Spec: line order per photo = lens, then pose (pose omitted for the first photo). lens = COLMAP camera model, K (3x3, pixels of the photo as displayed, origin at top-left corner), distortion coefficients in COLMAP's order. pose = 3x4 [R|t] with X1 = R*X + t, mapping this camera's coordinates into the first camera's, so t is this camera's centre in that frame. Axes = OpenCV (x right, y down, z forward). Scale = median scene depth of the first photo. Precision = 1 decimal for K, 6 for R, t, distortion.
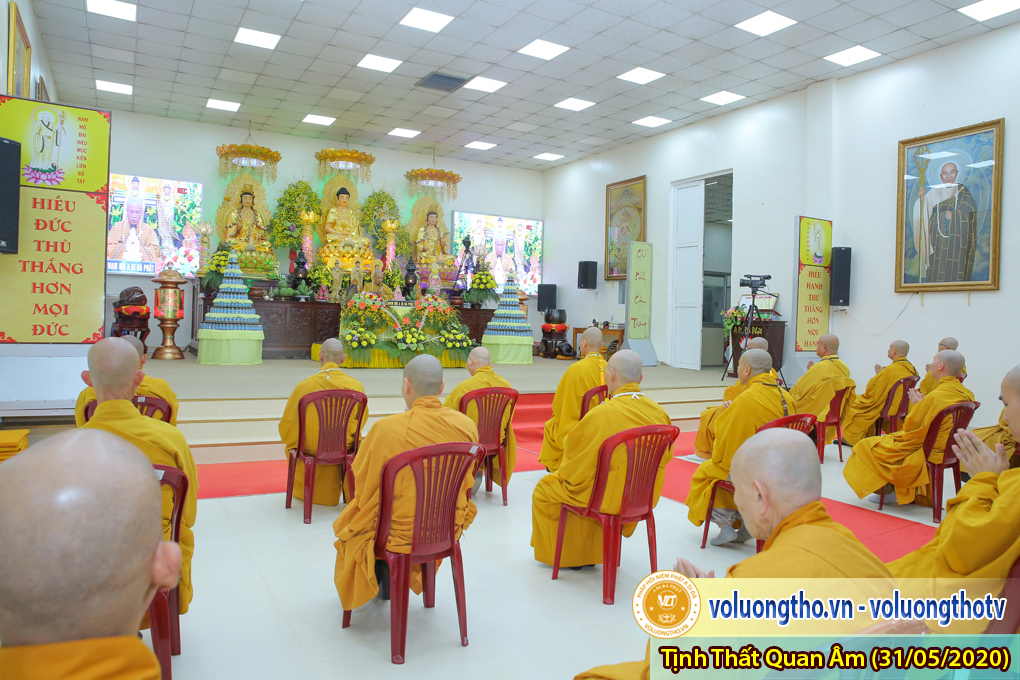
lens RADIAL K [[697.0, 0, 507.1], [0, 697.0, 327.5], [0, 0, 1]] dist [-0.125683, 0.088756]
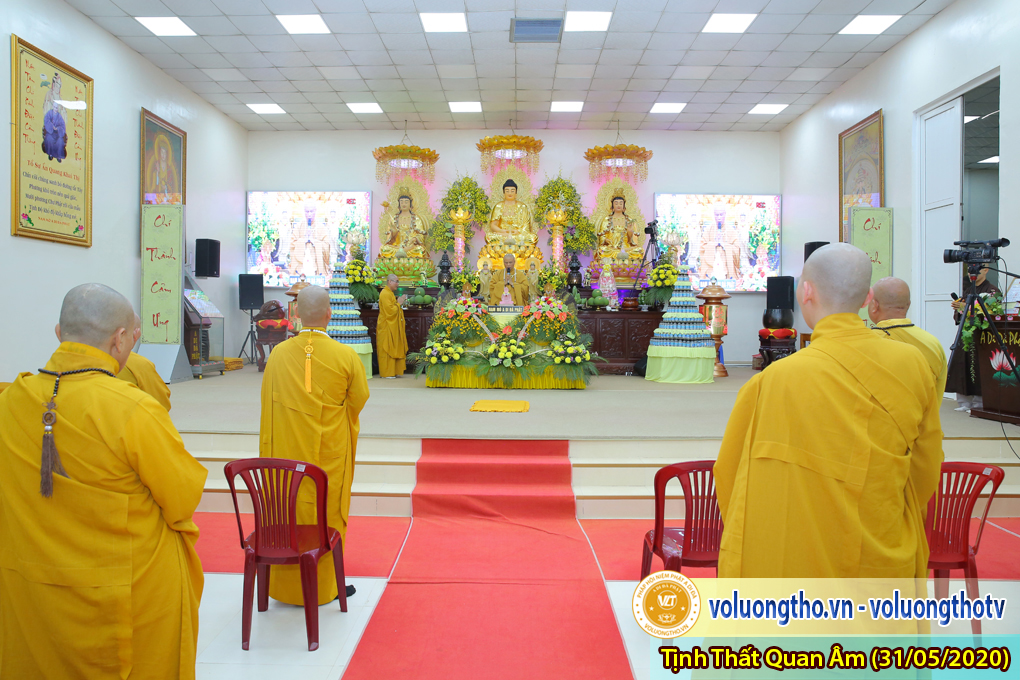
lens RADIAL K [[697.0, 0, 507.1], [0, 697.0, 327.5], [0, 0, 1]] dist [-0.125683, 0.088756]
pose [[0.858746, -0.017564, -0.512100, 0.228401], [0.014857, 0.999846, -0.009380, -0.004505], [0.512186, 0.000447, 0.858875, 0.249841]]
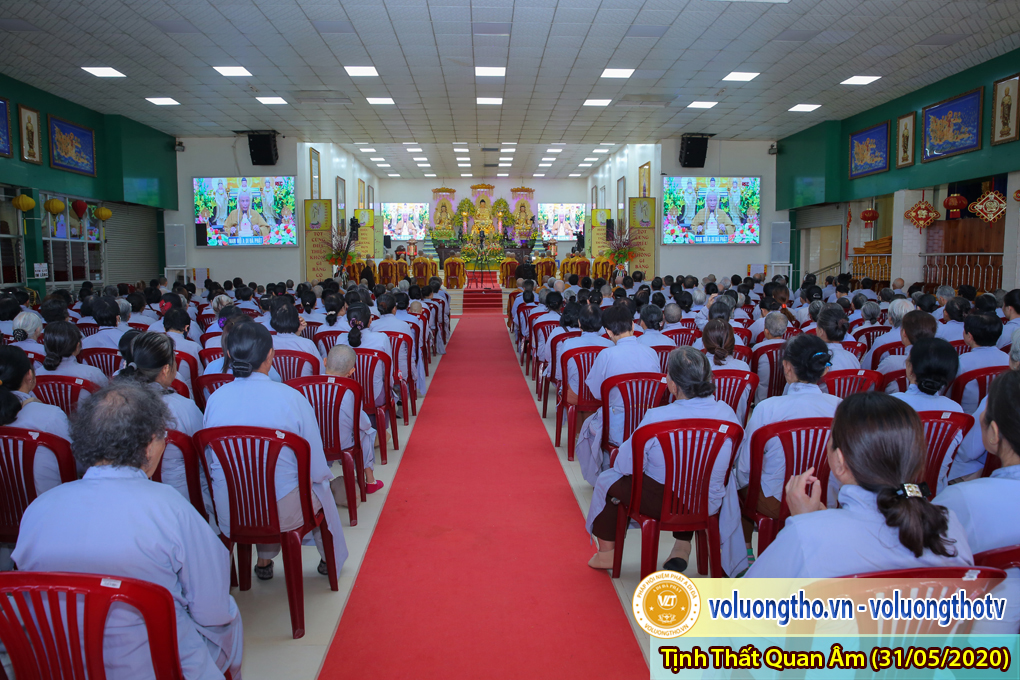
lens RADIAL K [[697.0, 0, 507.1], [0, 697.0, 327.5], [0, 0, 1]] dist [-0.125683, 0.088756]
pose [[0.881177, 0.012071, -0.472633, 1.057849], [0.023412, 0.997333, 0.069122, 0.081765], [0.472207, -0.071974, 0.878544, -1.197031]]
